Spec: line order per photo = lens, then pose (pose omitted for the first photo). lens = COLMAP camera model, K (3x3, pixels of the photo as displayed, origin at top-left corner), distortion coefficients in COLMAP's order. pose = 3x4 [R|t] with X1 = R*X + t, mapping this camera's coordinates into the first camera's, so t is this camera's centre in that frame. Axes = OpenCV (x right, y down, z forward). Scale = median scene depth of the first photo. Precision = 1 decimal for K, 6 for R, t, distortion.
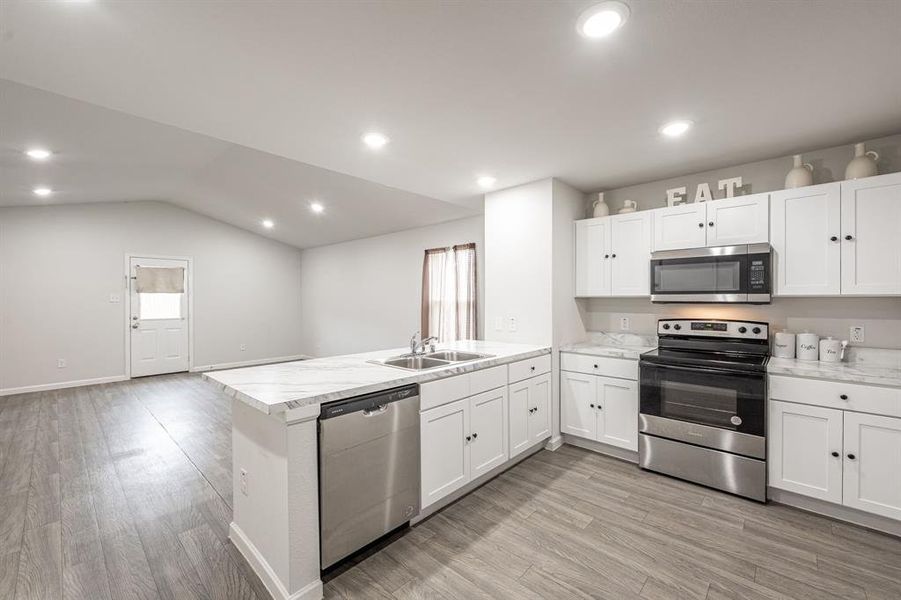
lens RADIAL K [[368.5, 0, 448.5], [0, 368.5, 301.6], [0, 0, 1]] dist [-0.001415, 0.000073]
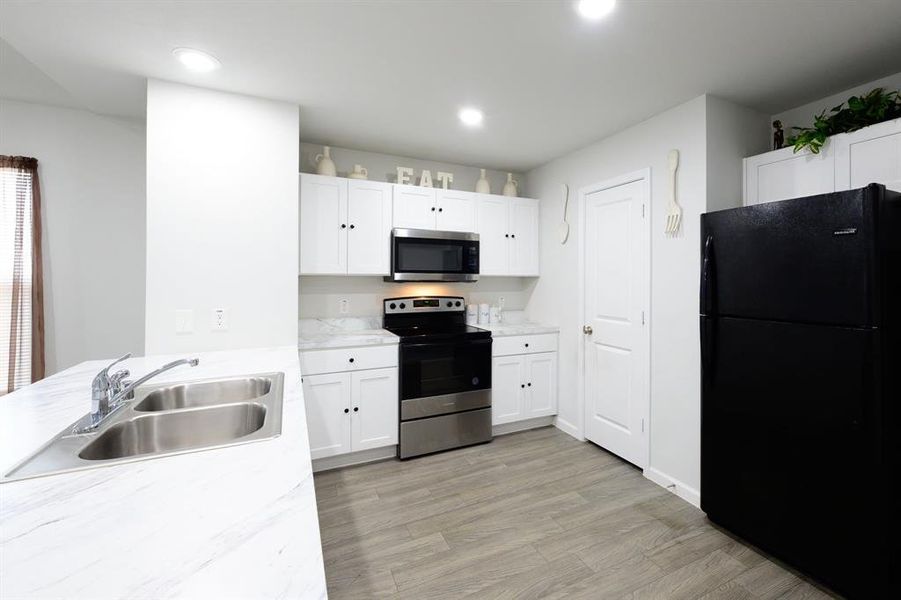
lens RADIAL K [[395.9, 0, 495.7], [0, 395.9, 276.8], [0, 0, 1]] dist [-0.005751, -0.000163]
pose [[0.338751, 0.004541, 0.940865, -0.329103], [0.003793, 0.999974, -0.006191, -0.002135], [-0.940868, 0.005666, 0.338725, 0.426395]]
